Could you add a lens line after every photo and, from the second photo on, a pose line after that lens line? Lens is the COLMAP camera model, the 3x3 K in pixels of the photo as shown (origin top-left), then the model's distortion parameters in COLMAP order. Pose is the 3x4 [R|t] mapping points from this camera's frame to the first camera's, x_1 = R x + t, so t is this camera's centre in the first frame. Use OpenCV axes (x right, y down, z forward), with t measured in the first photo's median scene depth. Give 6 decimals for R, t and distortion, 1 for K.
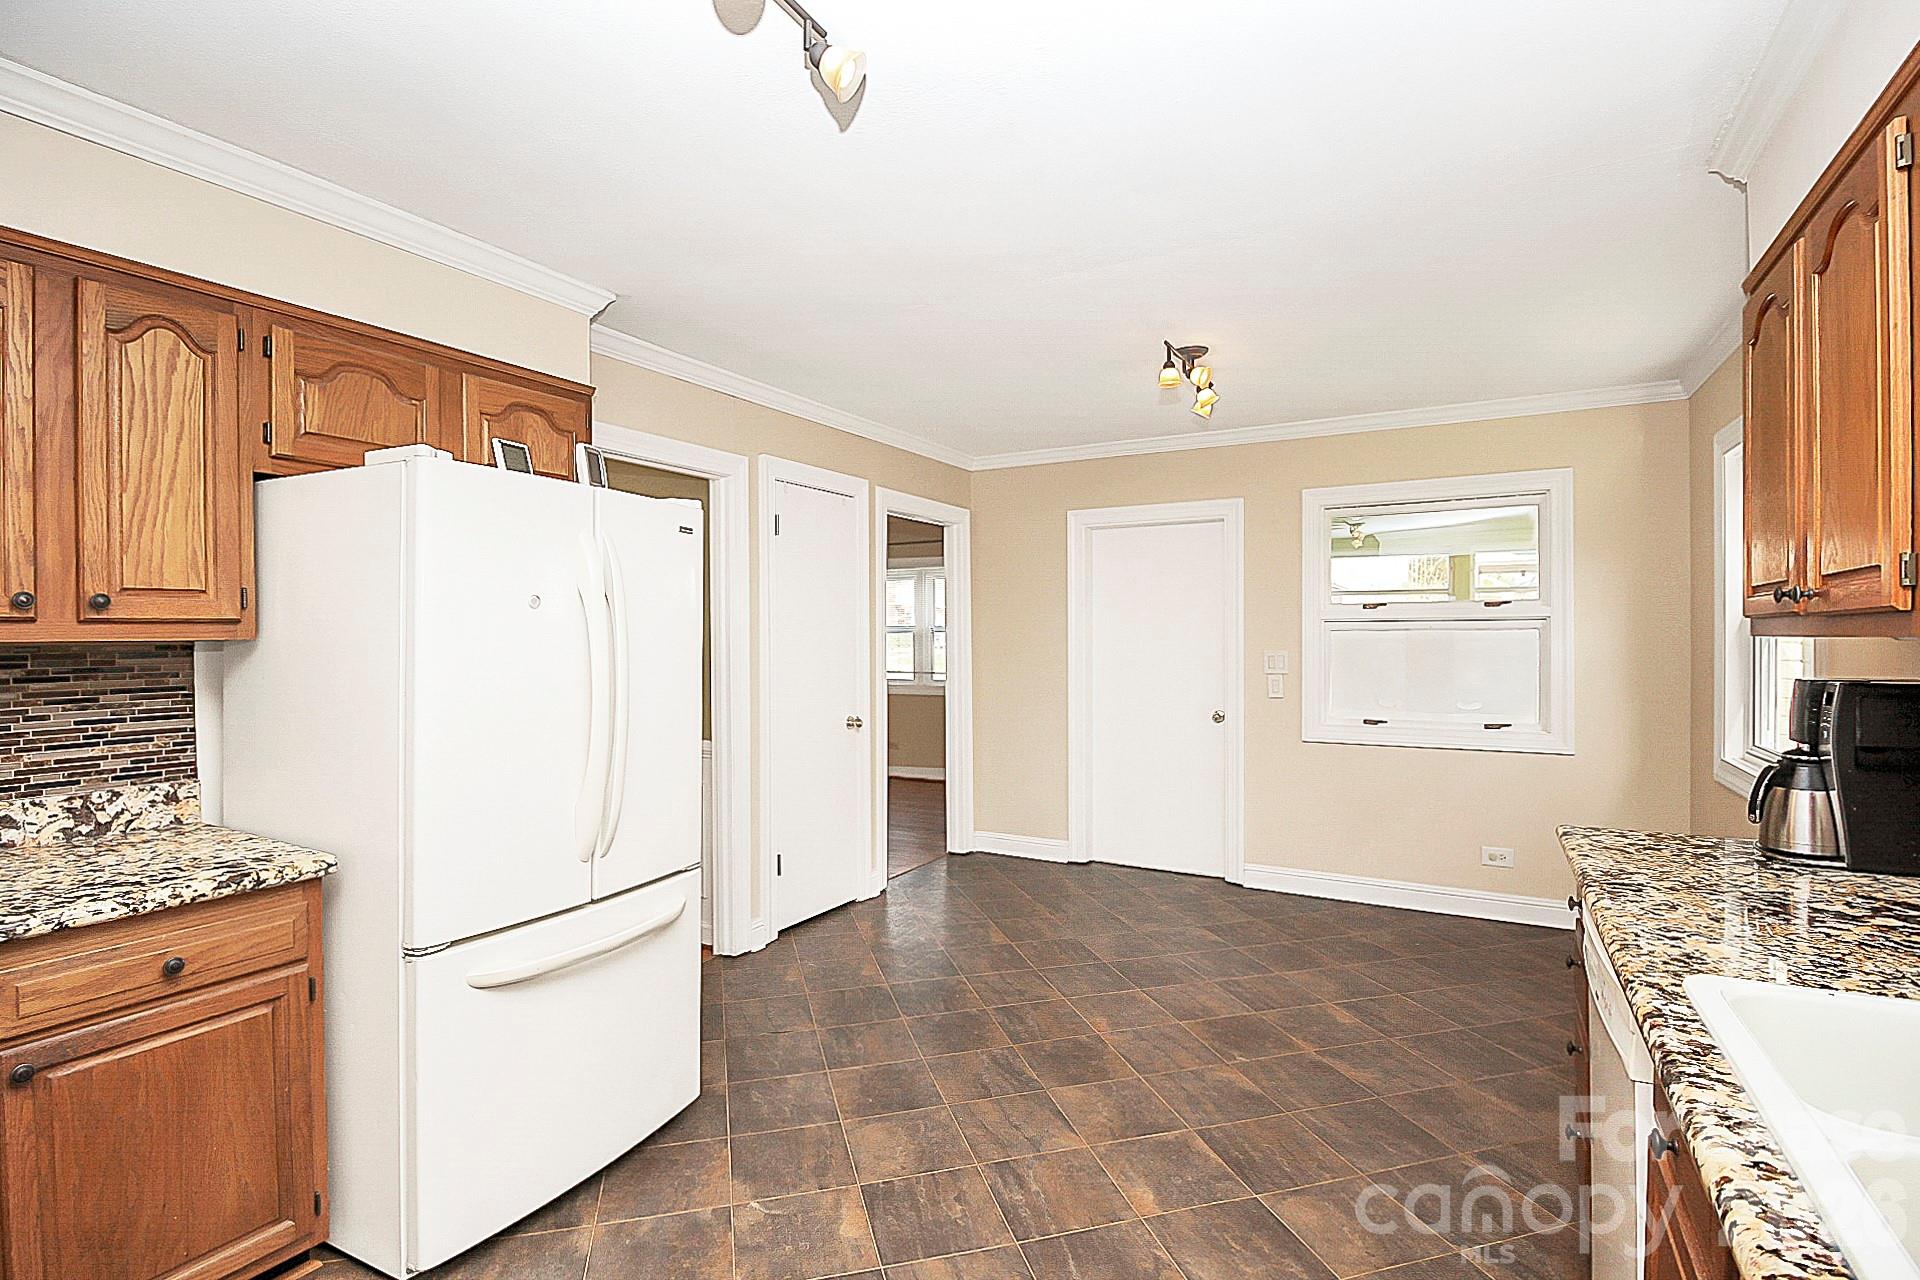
lens RADIAL K [[905.5, 0, 956.7], [0, 905.5, 633.5], [0, 0, 1]] dist [0.003894, -0.015549]
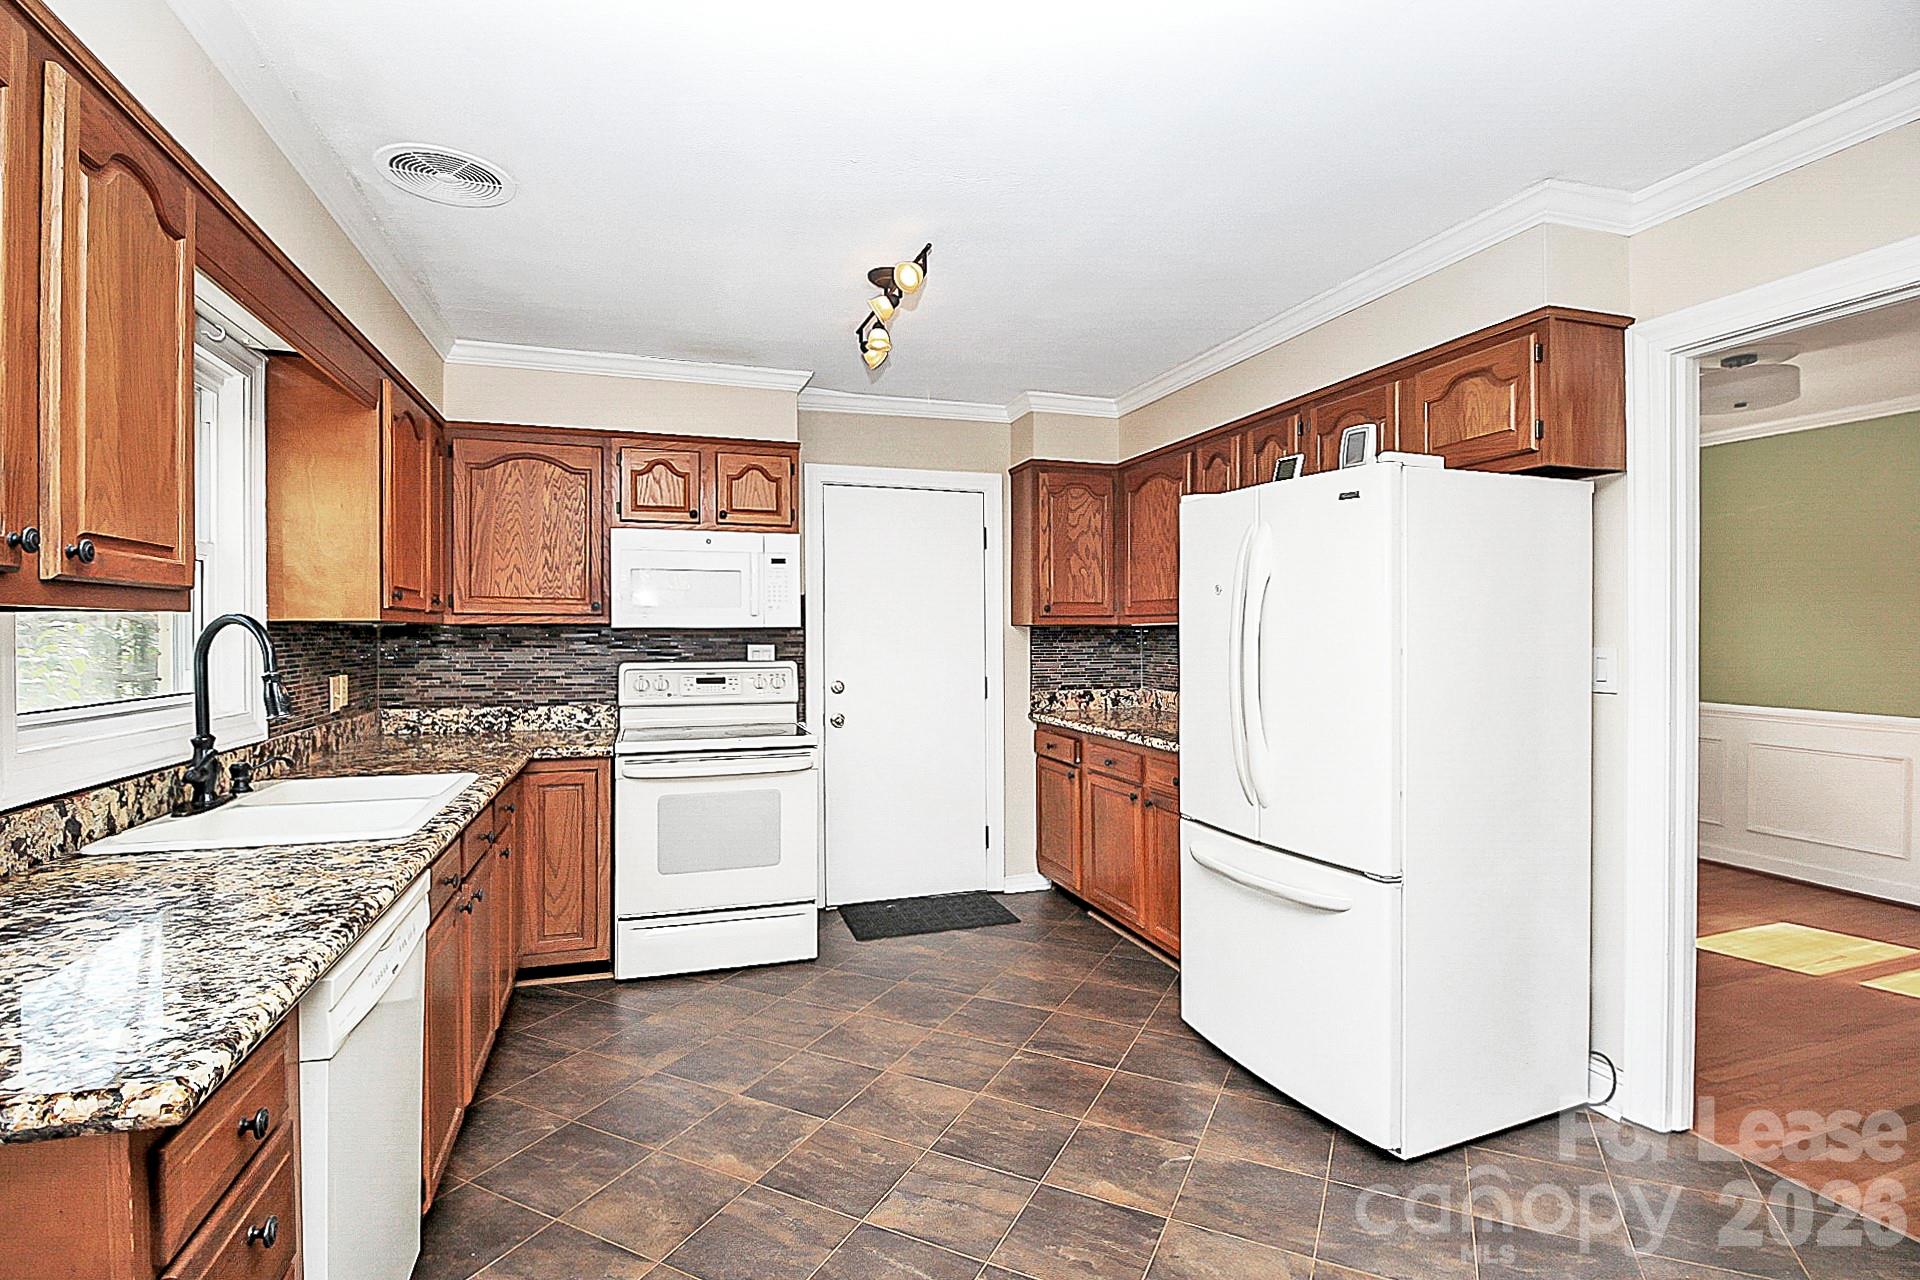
lens RADIAL K [[905.5, 0, 956.7], [0, 905.5, 633.5], [0, 0, 1]] dist [0.003894, -0.015549]
pose [[-0.666637, 0.004815, -0.745367, 0.557928], [0.006057, 0.999981, 0.001043, 0.017198], [0.745358, -0.003820, -0.666653, 1.146526]]
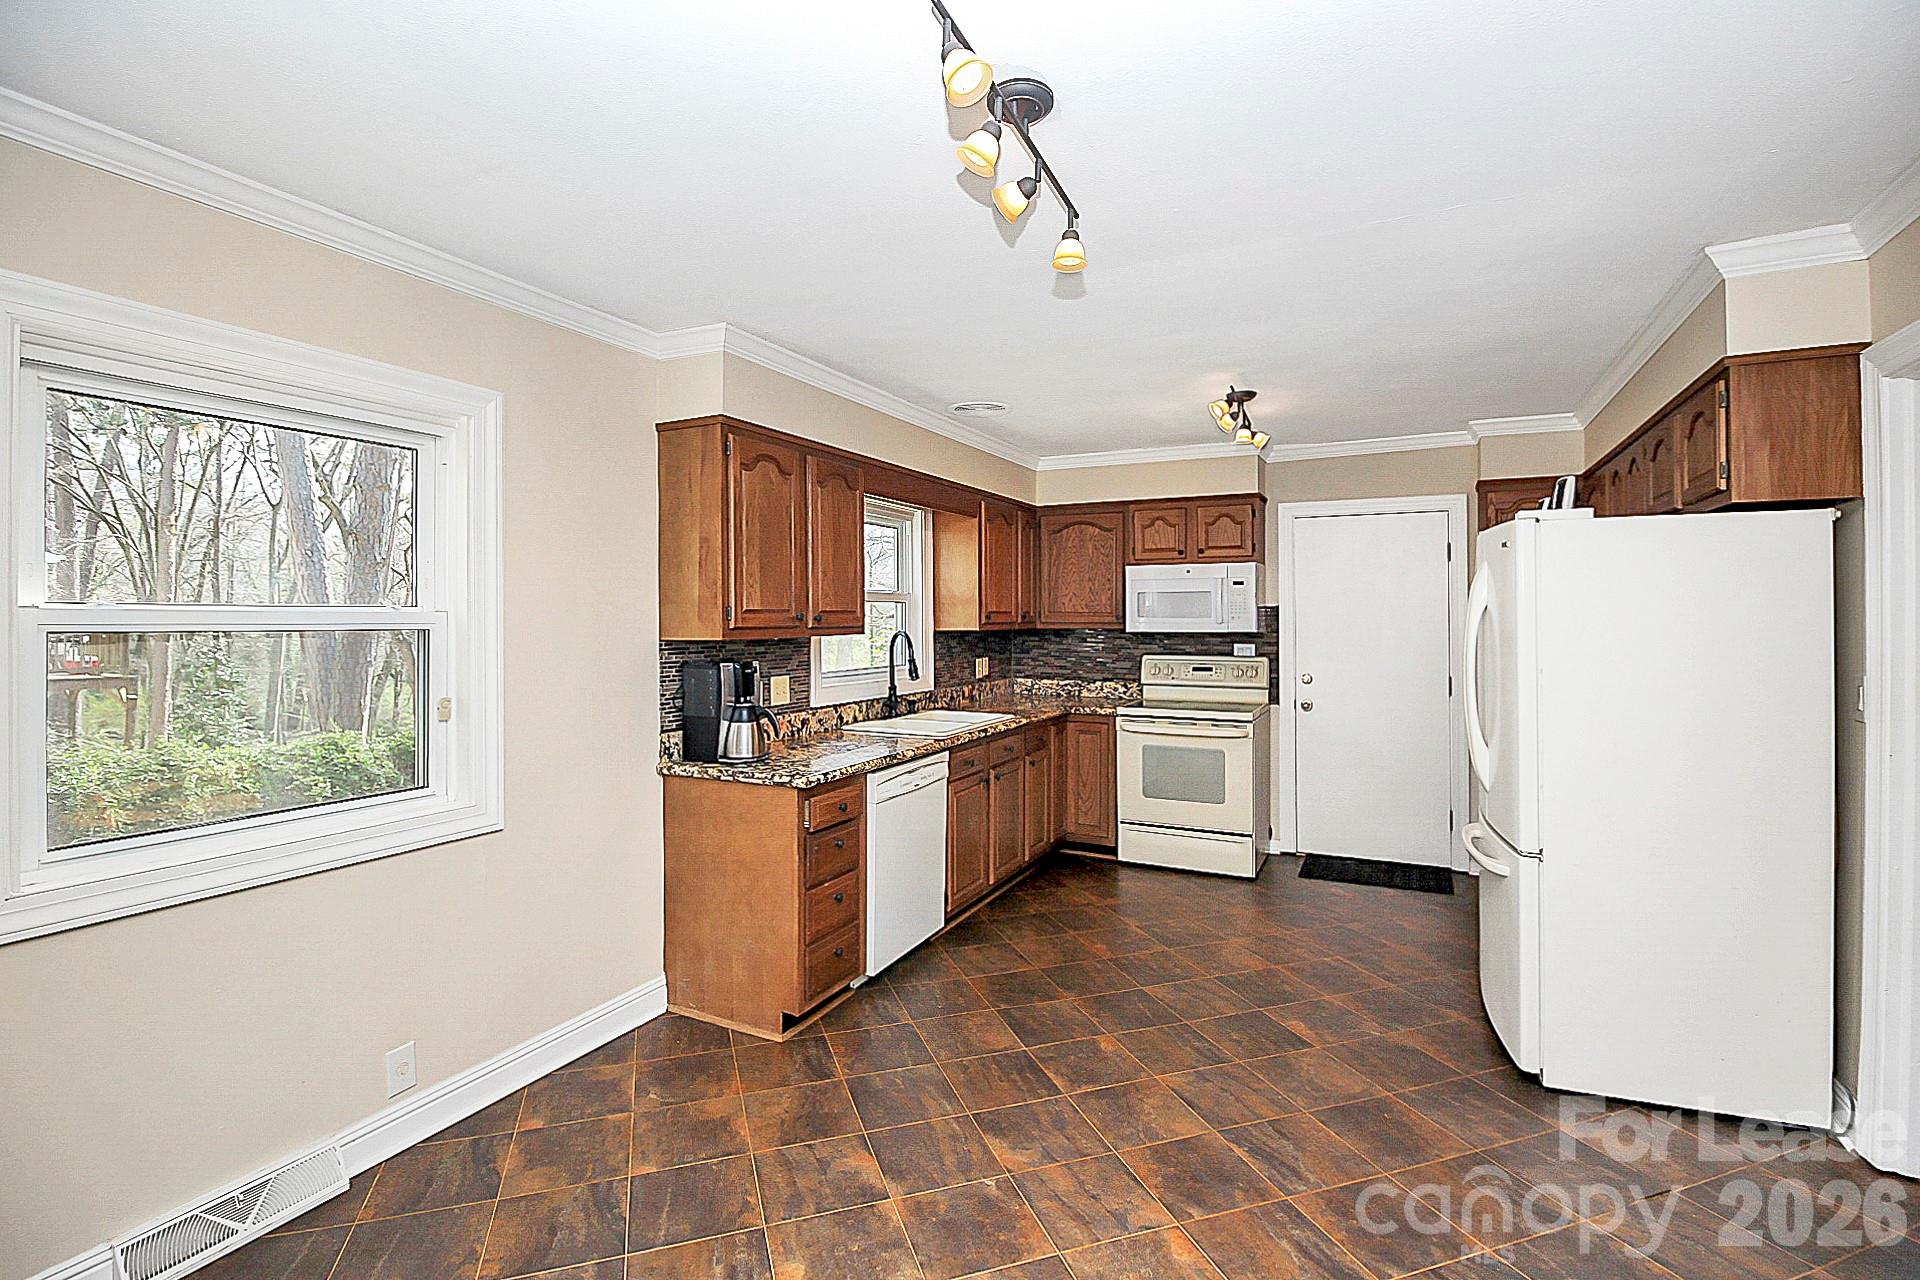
lens RADIAL K [[896.5, 0, 967.8], [0, 896.5, 617.3], [0, 0, 1]] dist [-0.003084, -0.000838]
pose [[-0.998015, 0.003971, -0.062859, 0.388425], [0.004045, 0.999991, -0.001041, -0.022540], [0.062854, -0.001294, -0.998022, 1.817267]]
